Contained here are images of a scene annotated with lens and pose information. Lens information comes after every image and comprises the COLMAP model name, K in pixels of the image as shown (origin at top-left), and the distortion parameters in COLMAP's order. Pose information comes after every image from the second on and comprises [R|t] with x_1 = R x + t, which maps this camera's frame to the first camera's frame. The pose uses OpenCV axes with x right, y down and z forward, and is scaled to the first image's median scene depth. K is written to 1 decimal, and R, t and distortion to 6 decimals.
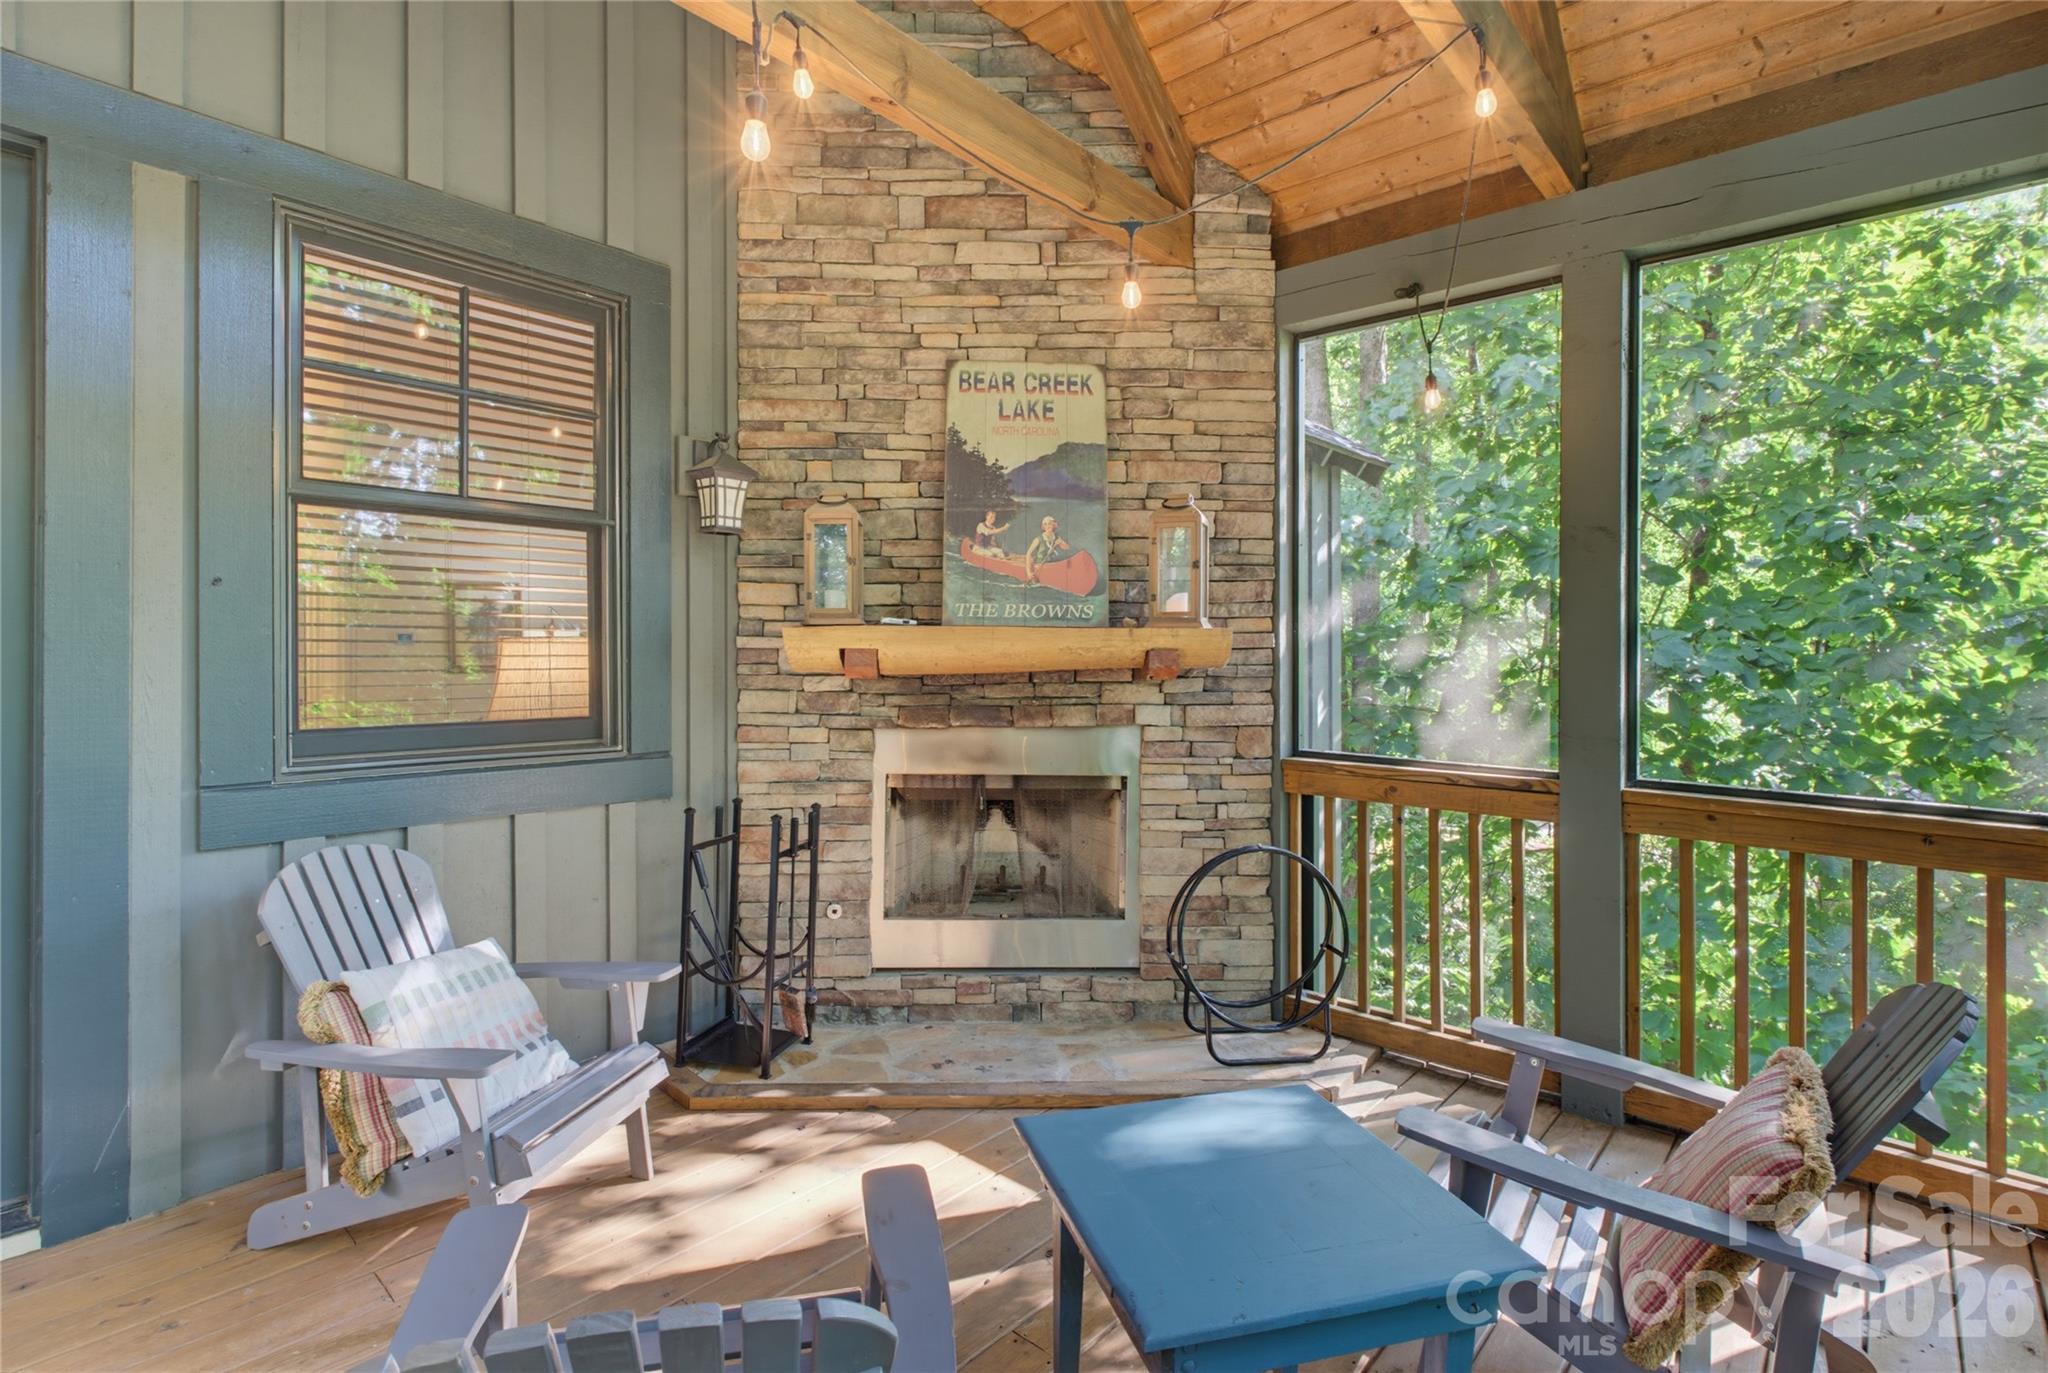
lens RADIAL K [[978.8, 0, 1028.5], [0, 978.8, 660.0], [0, 0, 1]] dist [-0.008027, 0.000560]
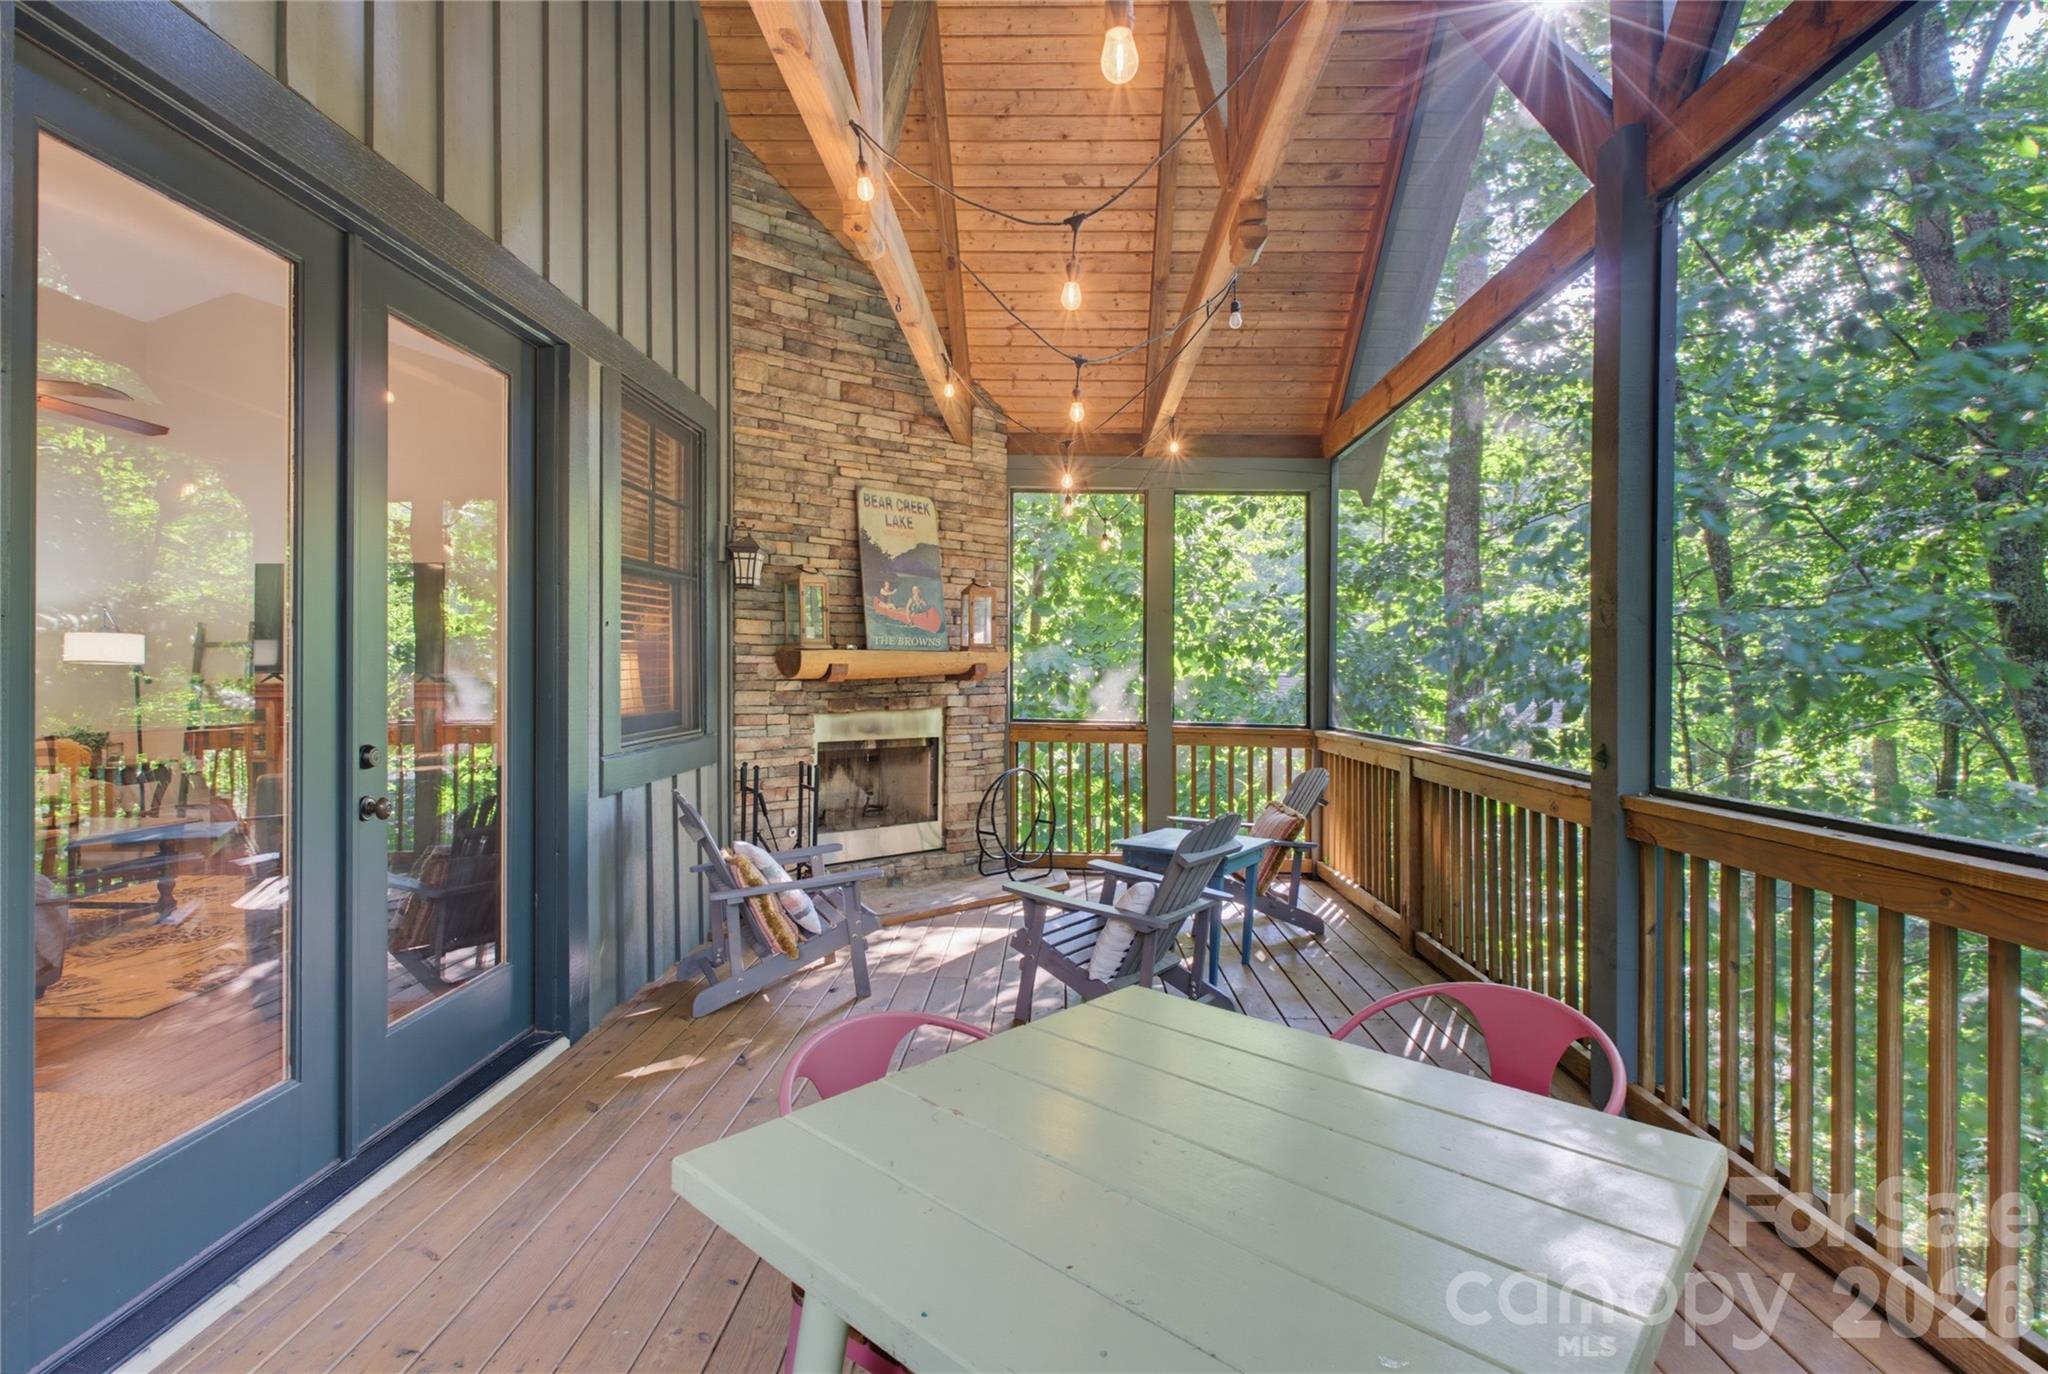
lens RADIAL K [[991.6, 0, 1038.4], [0, 991.6, 656.2], [0, 0, 1]] dist [-0.002342, 0.000154]
pose [[0.760675, 0.004004, 0.649121, -0.917986], [-0.000879, 0.999986, -0.005138, -0.014823], [-0.649133, 0.003338, 0.760668, -0.448332]]
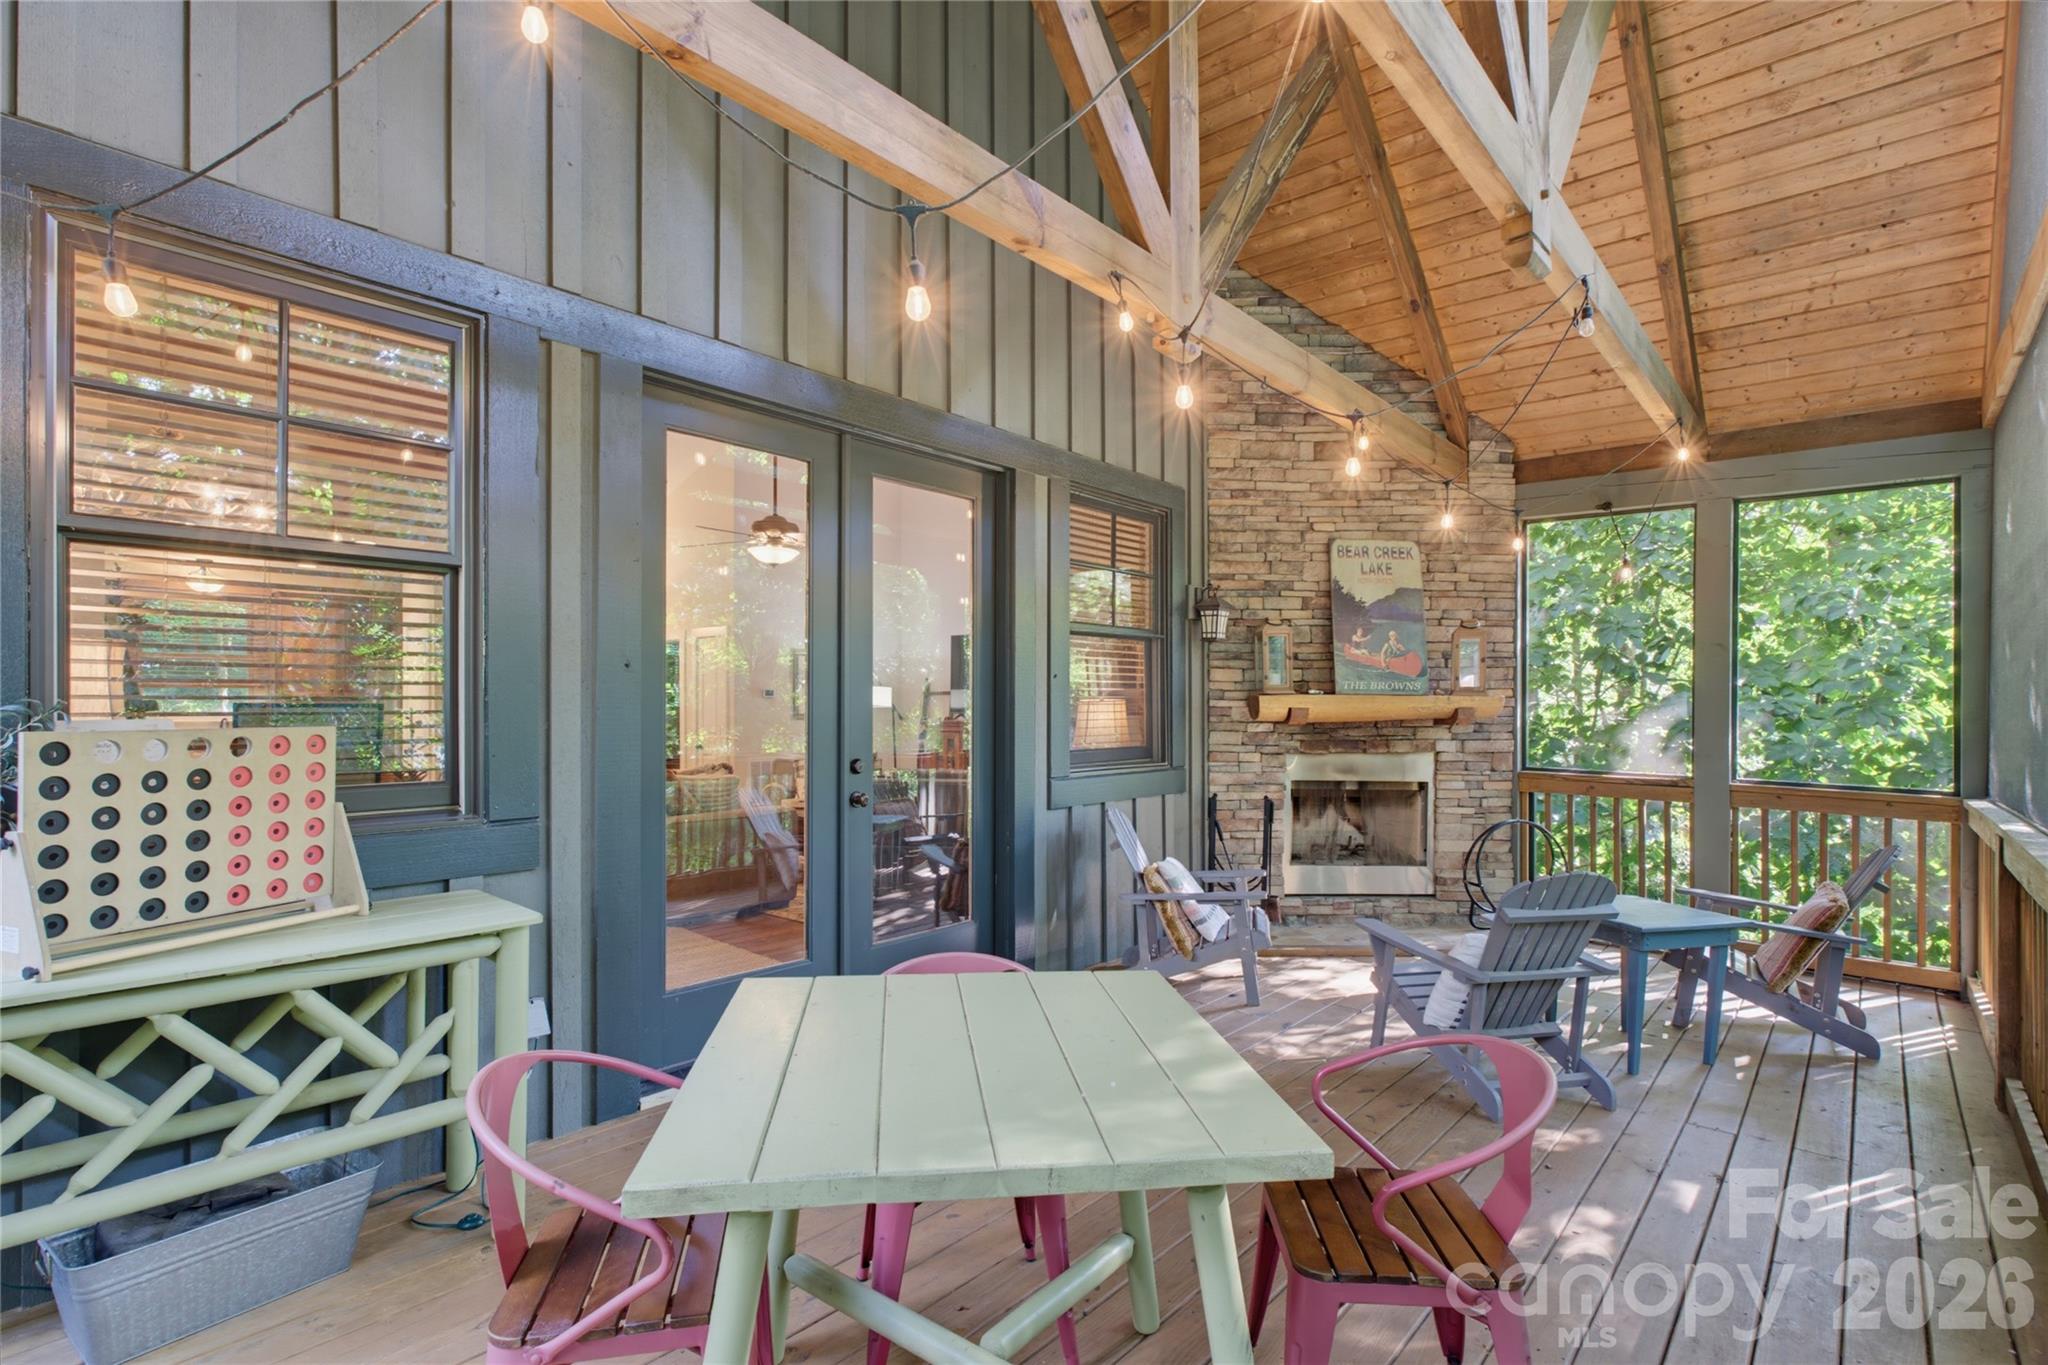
lens RADIAL K [[986.6, 0, 1033.5], [0, 986.6, 705.8], [0, 0, 1]] dist [-0.005019, 0.000122]
pose [[0.999897, 0.001337, 0.014308, -0.623620], [-0.001357, 0.999998, 0.001376, -0.015276], [-0.014306, -0.001395, 0.999897, -0.718582]]
